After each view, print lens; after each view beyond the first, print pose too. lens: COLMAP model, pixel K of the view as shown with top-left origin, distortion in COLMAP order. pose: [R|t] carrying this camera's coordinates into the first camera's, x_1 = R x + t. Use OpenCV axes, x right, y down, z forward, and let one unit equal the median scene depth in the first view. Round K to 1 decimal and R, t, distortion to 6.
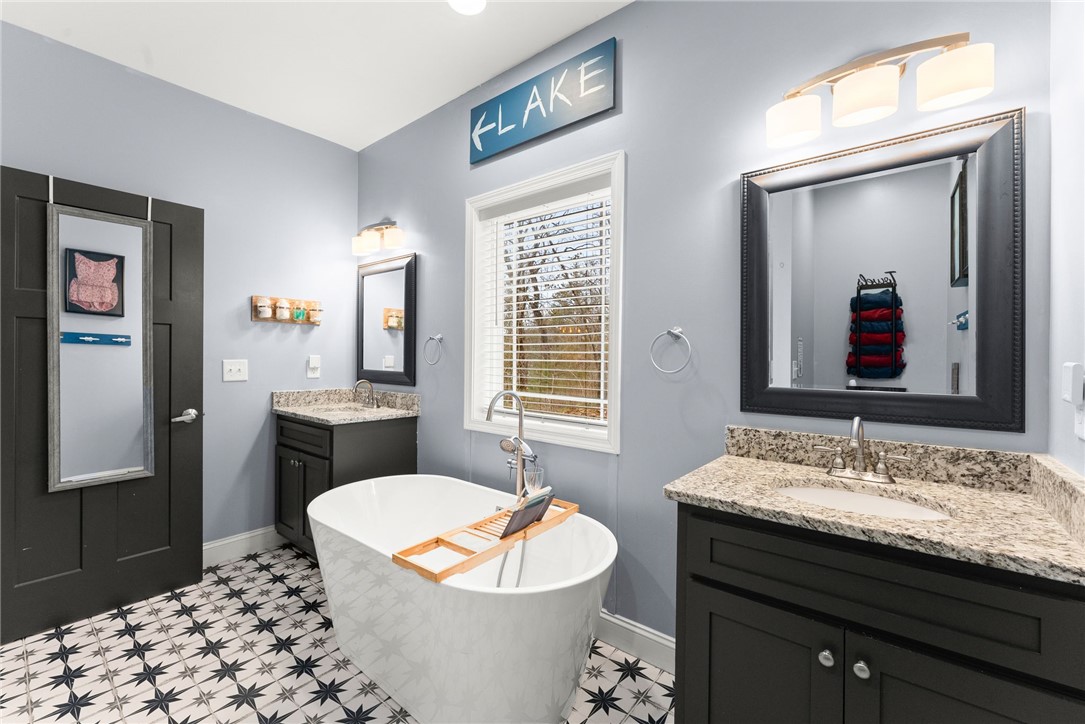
lens RADIAL K [[448.1, 0, 545.2], [0, 448.1, 355.7], [0, 0, 1]] dist [-0.000552, -0.000152]
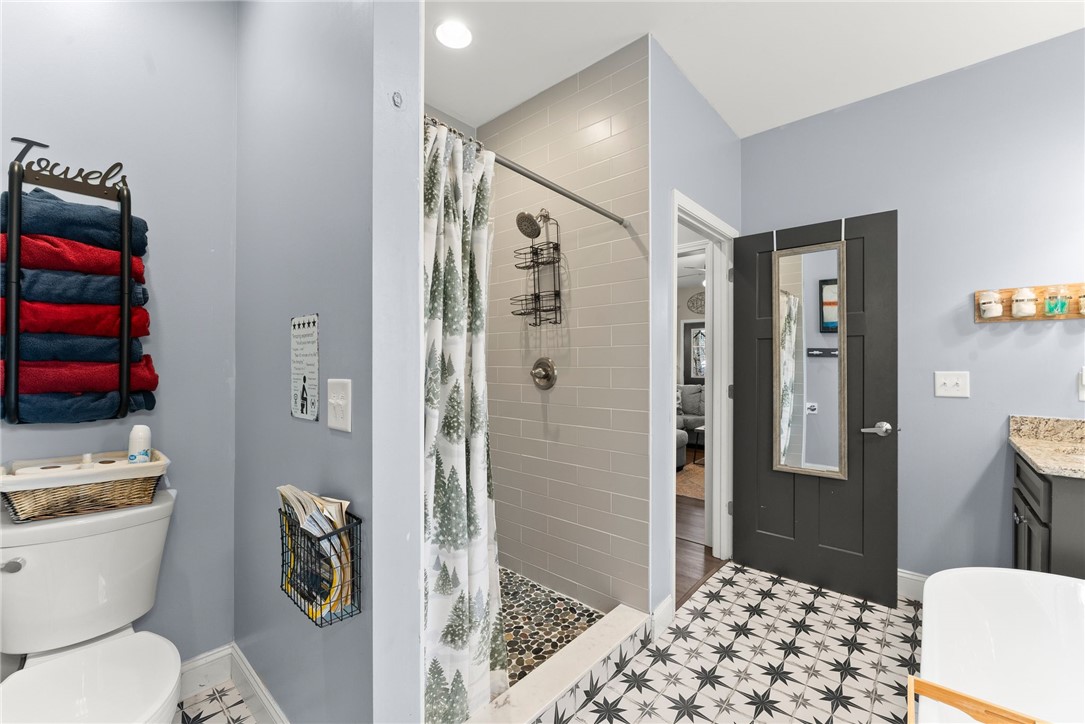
lens RADIAL K [[444.6, 0, 542.5], [0, 444.6, 362.0], [0, 0, 1]] dist [-0.000600, -0.000053]
pose [[-0.039831, -0.011190, -0.999144, 0.201502], [-0.002067, 0.999936, -0.011117, 0.002449], [0.999204, 0.001623, -0.039852, 0.316608]]
